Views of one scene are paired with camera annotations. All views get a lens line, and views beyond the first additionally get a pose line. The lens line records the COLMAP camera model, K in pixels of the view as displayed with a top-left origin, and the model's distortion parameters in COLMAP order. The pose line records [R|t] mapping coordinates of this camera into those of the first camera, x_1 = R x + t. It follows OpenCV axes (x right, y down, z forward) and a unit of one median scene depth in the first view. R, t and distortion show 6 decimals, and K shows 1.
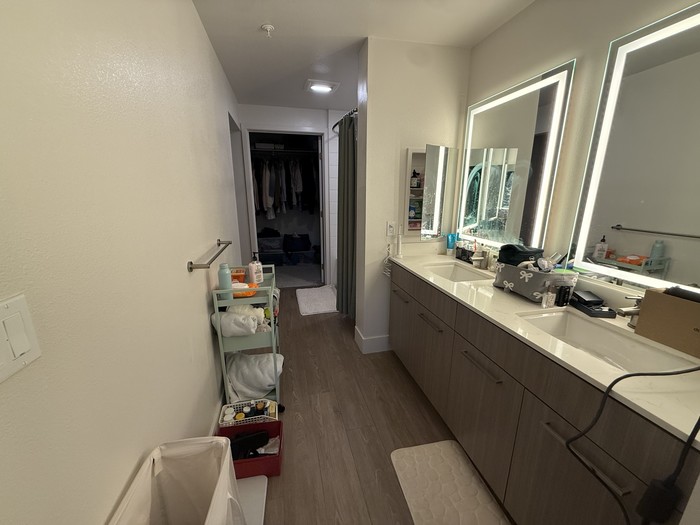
lens RADIAL K [[279.2, 0, 349.5], [0, 279.2, 262.0], [0, 0, 1]] dist [-0.001407, 0.000829]
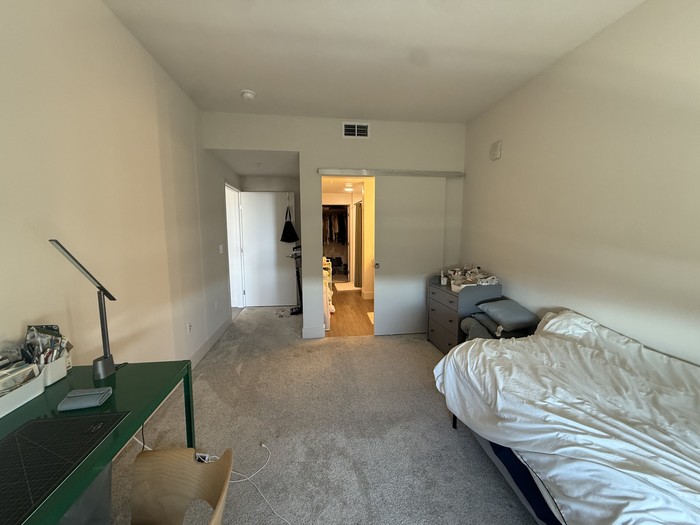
lens RADIAL K [[279.2, 0, 349.5], [0, 279.2, 262.4], [0, 0, 1]] dist [-0.001407, 0.000829]
pose [[0.994183, 0.003508, -0.107650, 0.194143], [-0.017991, 0.990837, -0.133862, 0.359086], [0.106194, 0.135020, 0.985136, -1.477599]]
